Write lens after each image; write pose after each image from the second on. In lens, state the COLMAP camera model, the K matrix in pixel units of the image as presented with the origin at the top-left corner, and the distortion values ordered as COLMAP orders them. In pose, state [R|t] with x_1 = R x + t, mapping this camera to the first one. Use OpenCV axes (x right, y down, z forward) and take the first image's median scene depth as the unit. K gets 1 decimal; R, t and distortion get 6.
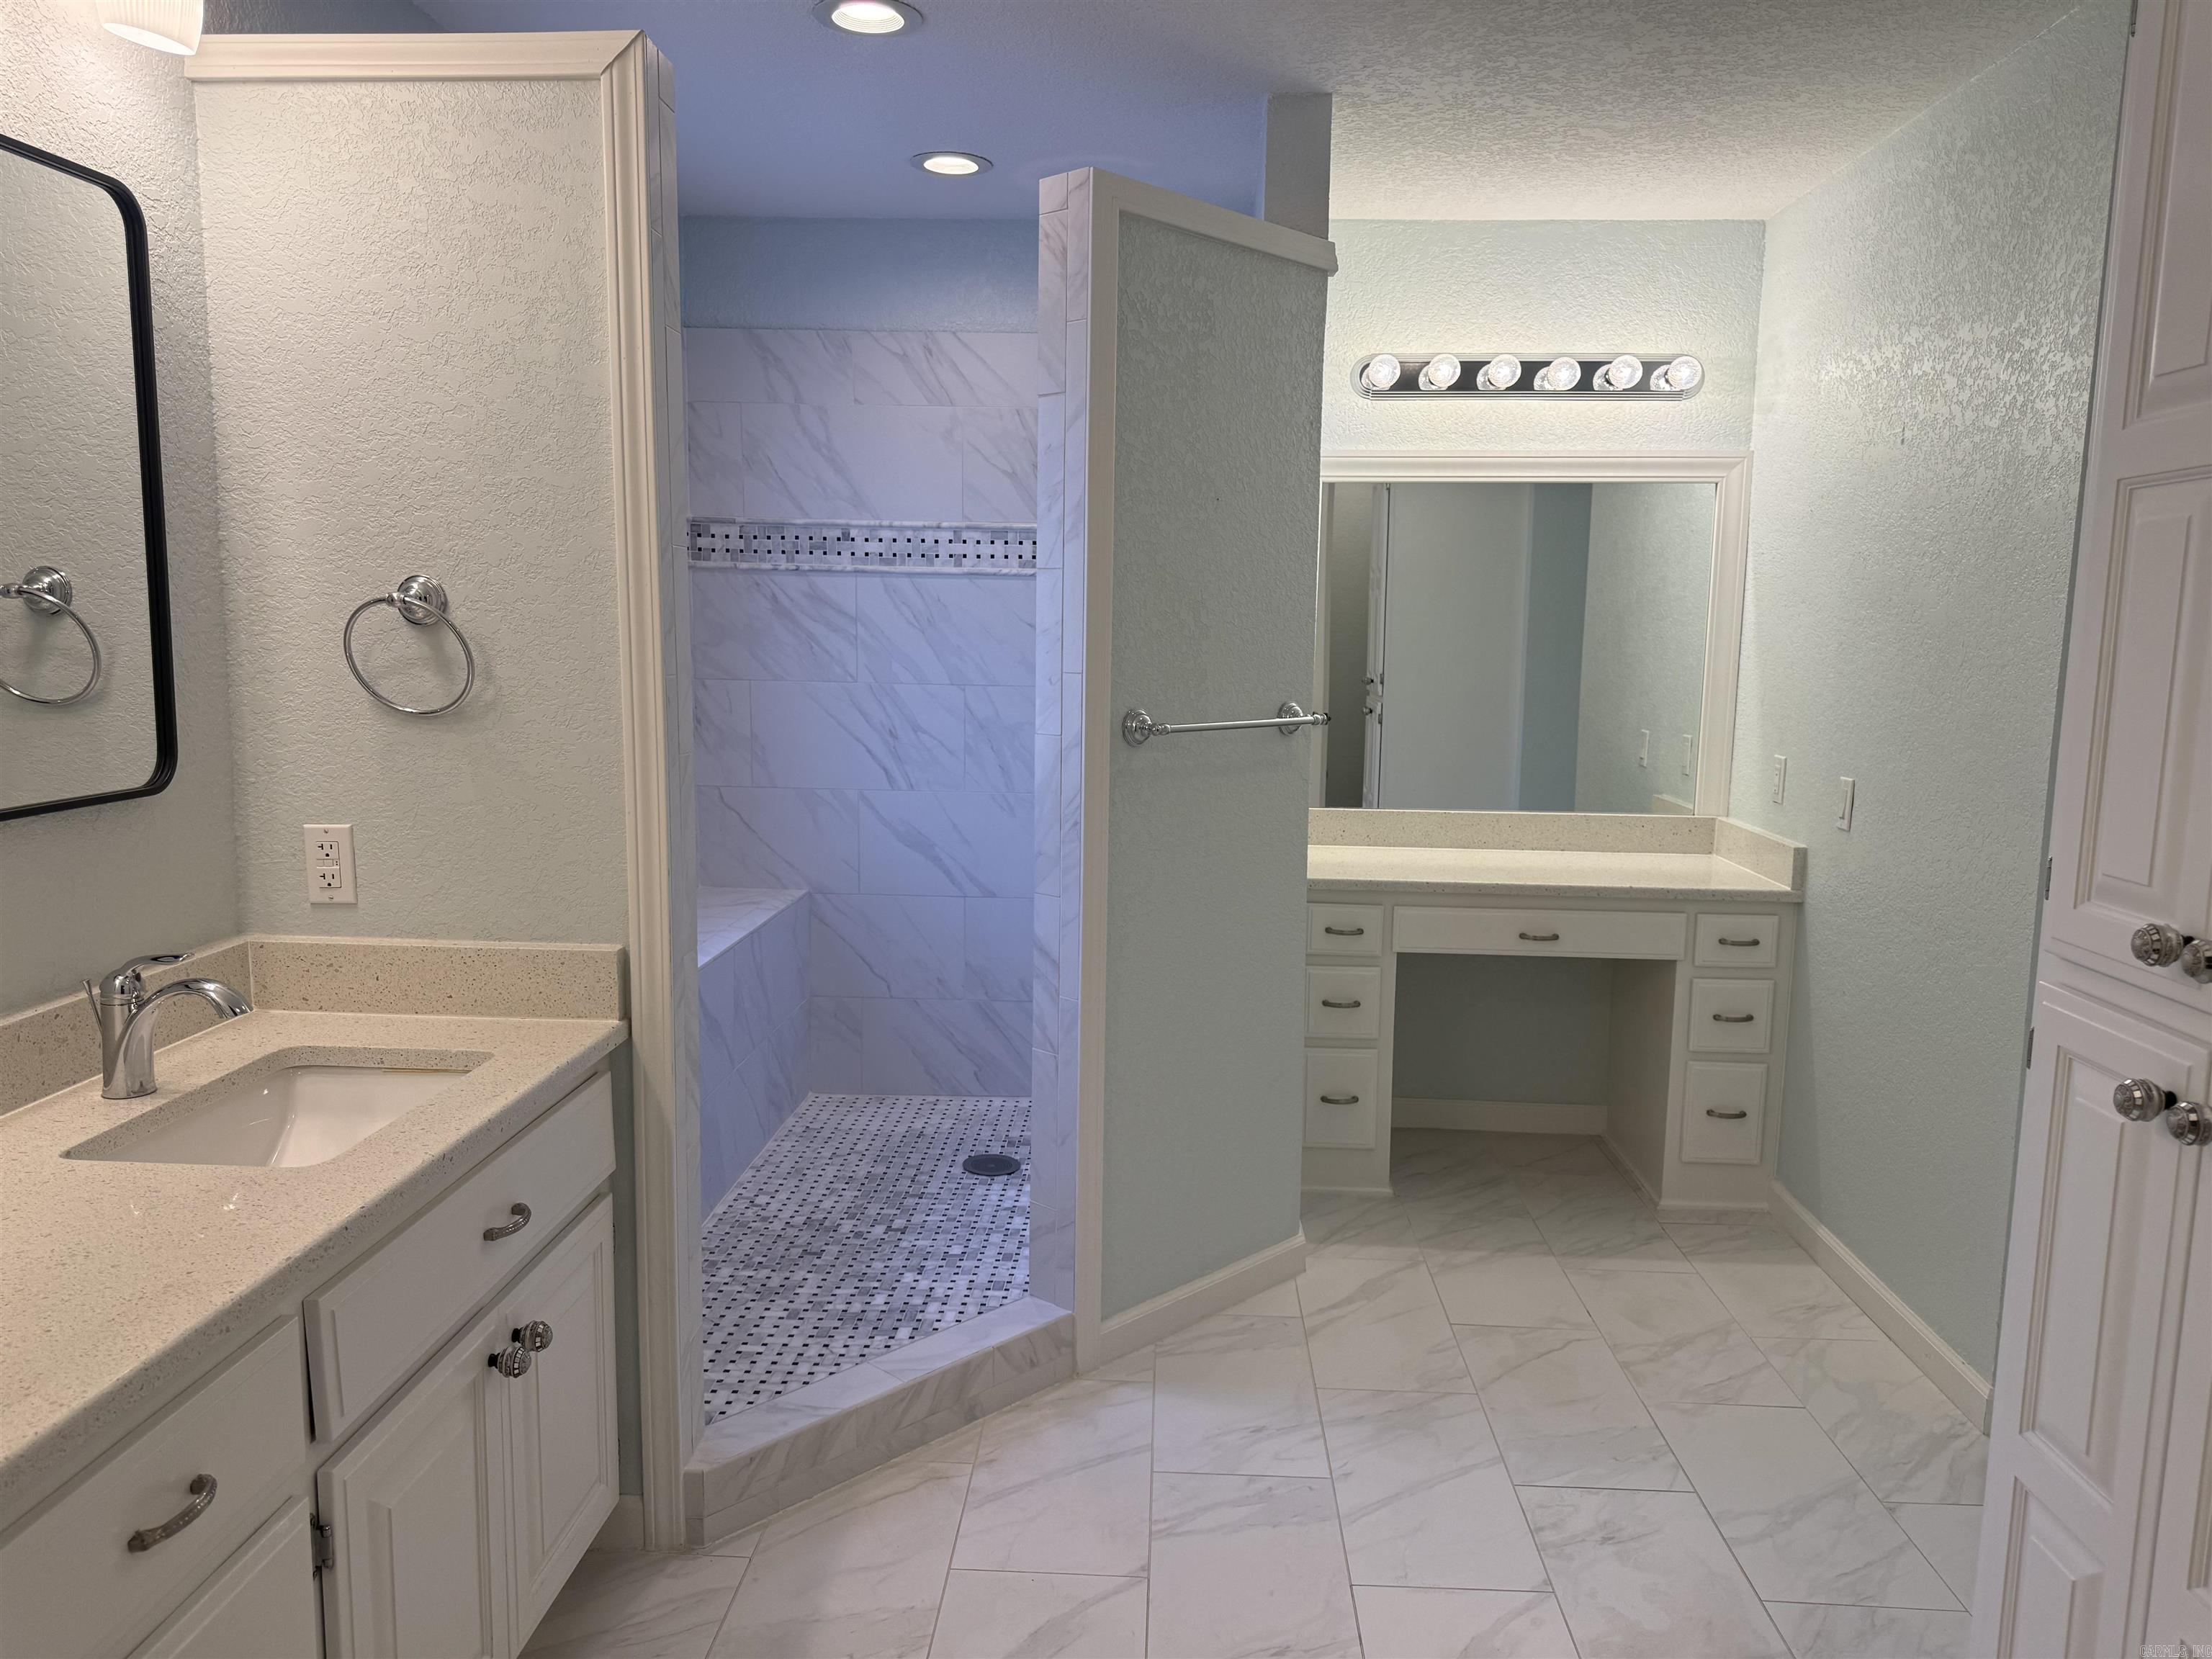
lens RADIAL K [[1574.9, 0, 1085.0], [0, 1574.9, 839.1], [0, 0, 1]] dist [0.064345, -0.070529]
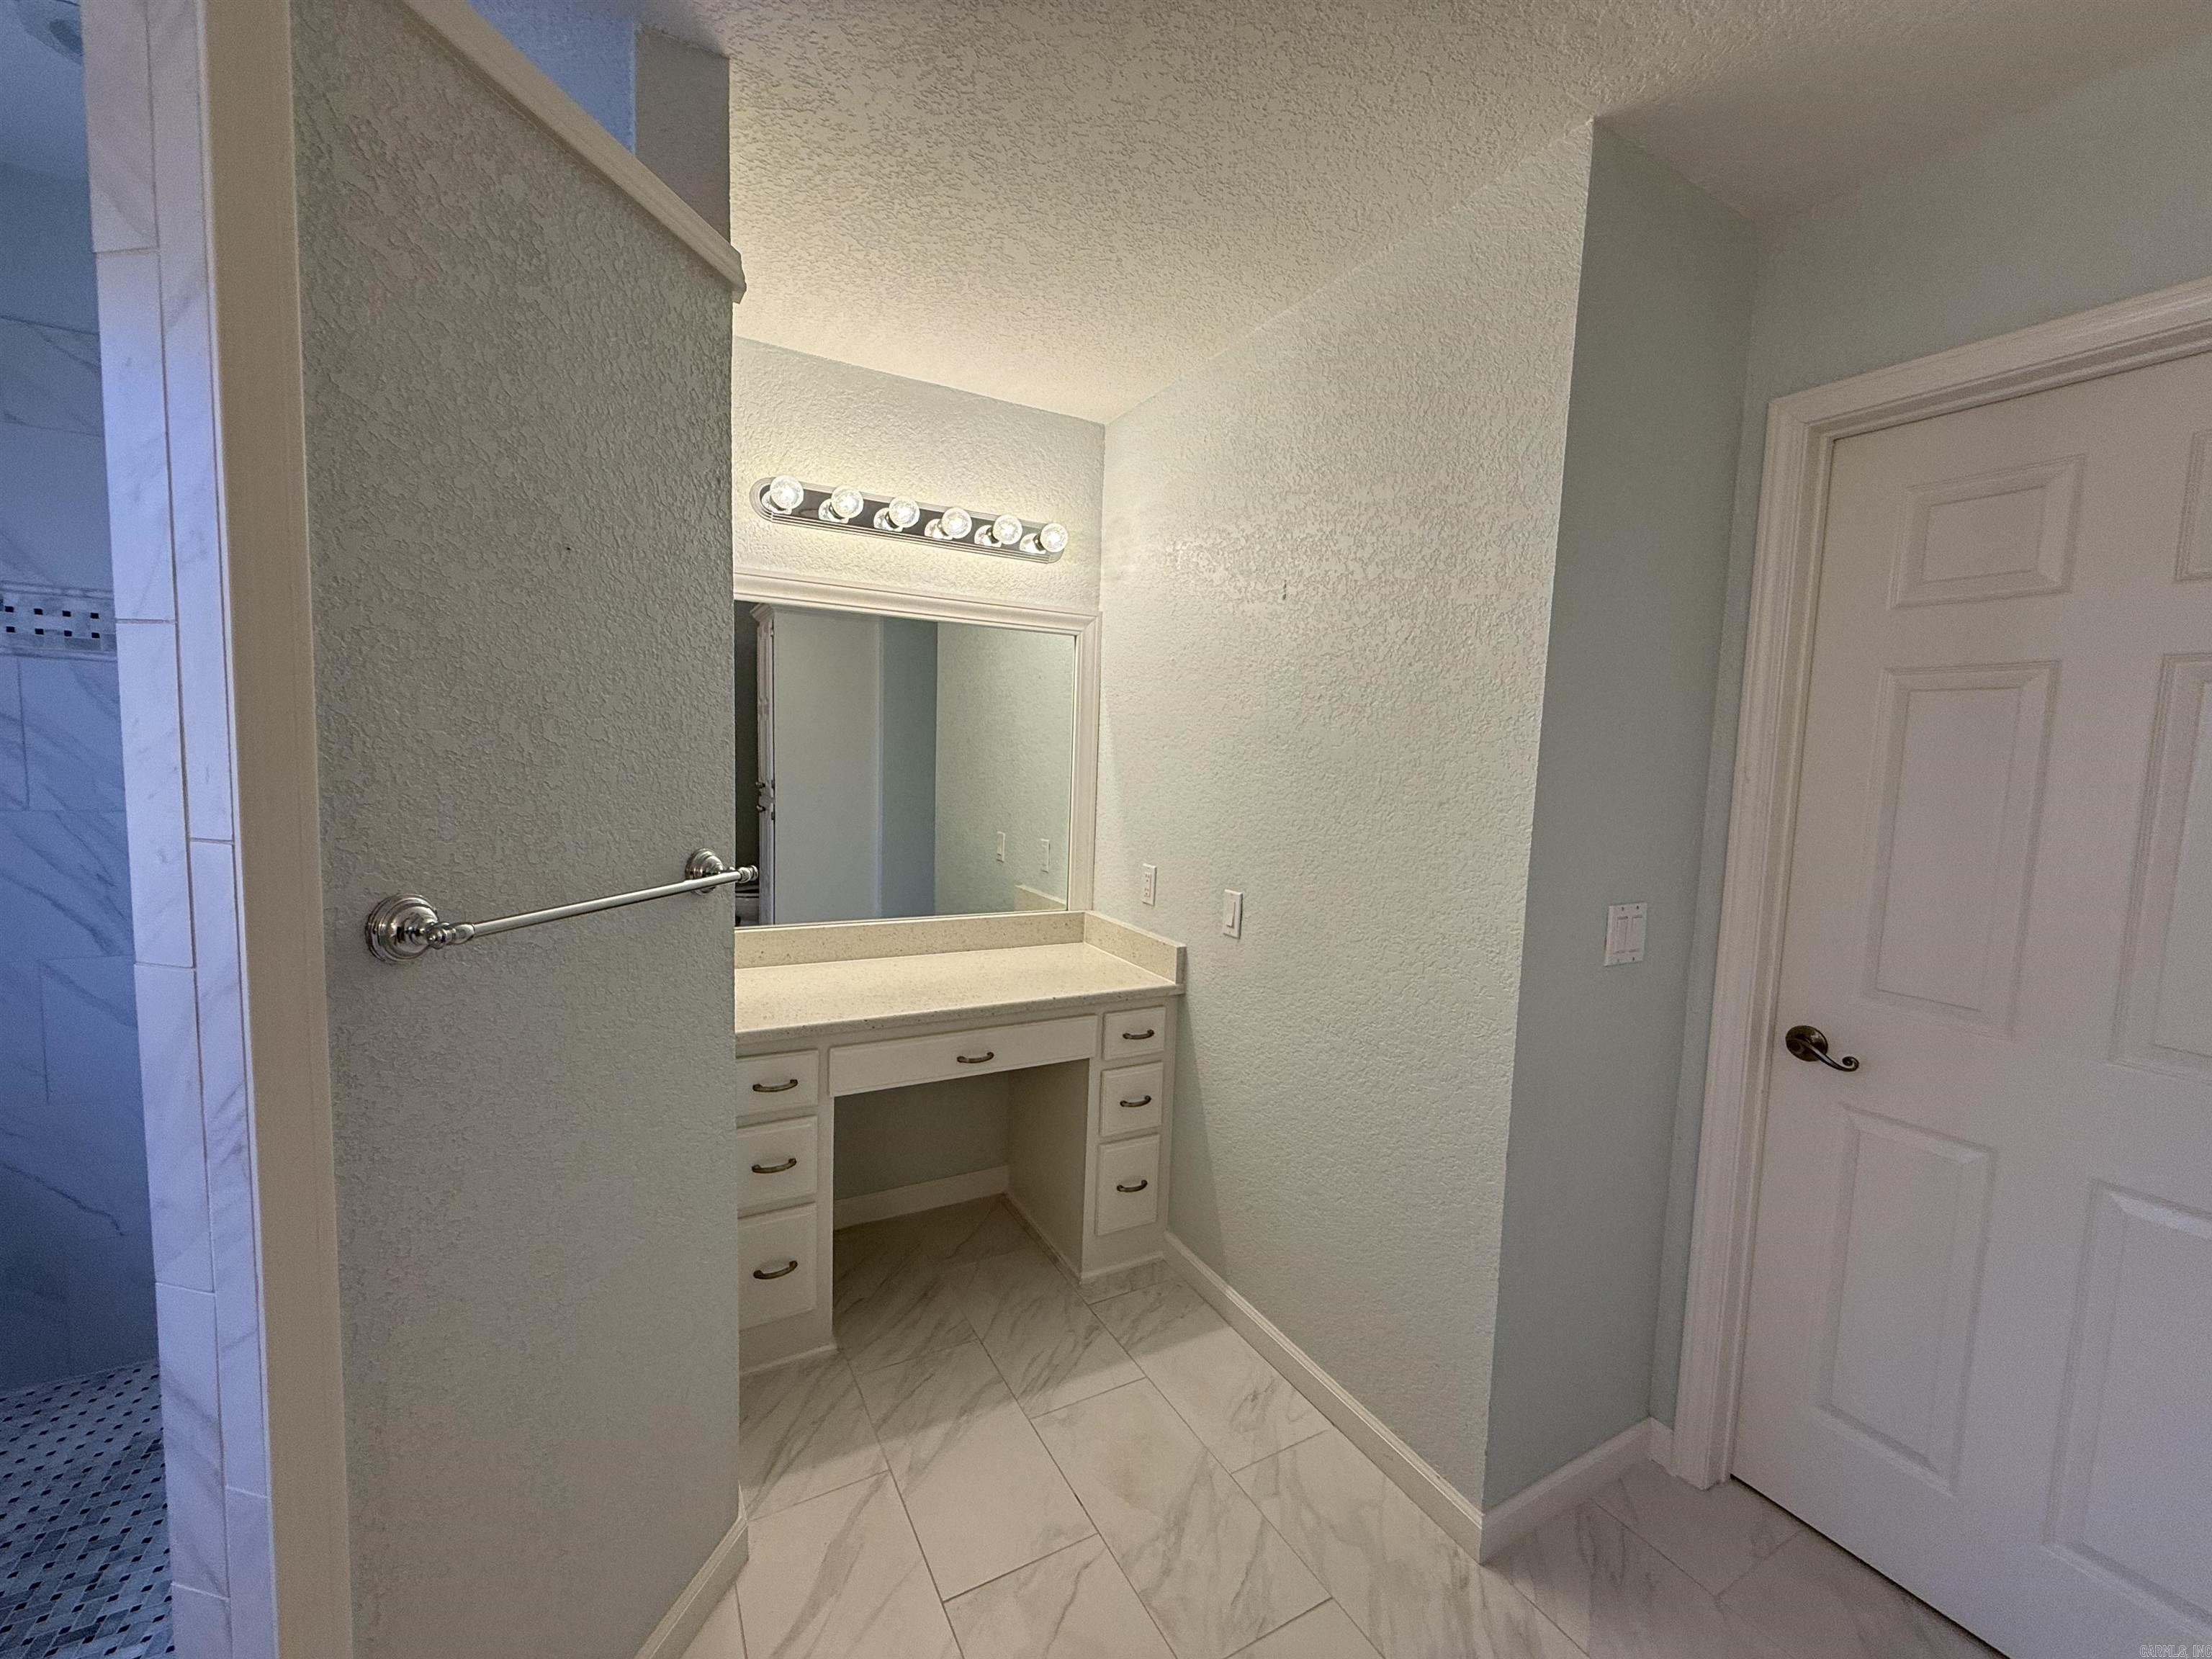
lens RADIAL K [[879.7, 0, 1100.1], [0, 879.7, 830.8], [0, 0, 1]] dist [-0.003389, 0.001279]
pose [[0.845562, -0.029825, 0.533043, 0.059039], [0.048318, 0.998616, -0.020773, -0.067645], [-0.531686, 0.043320, 0.845833, 0.476283]]
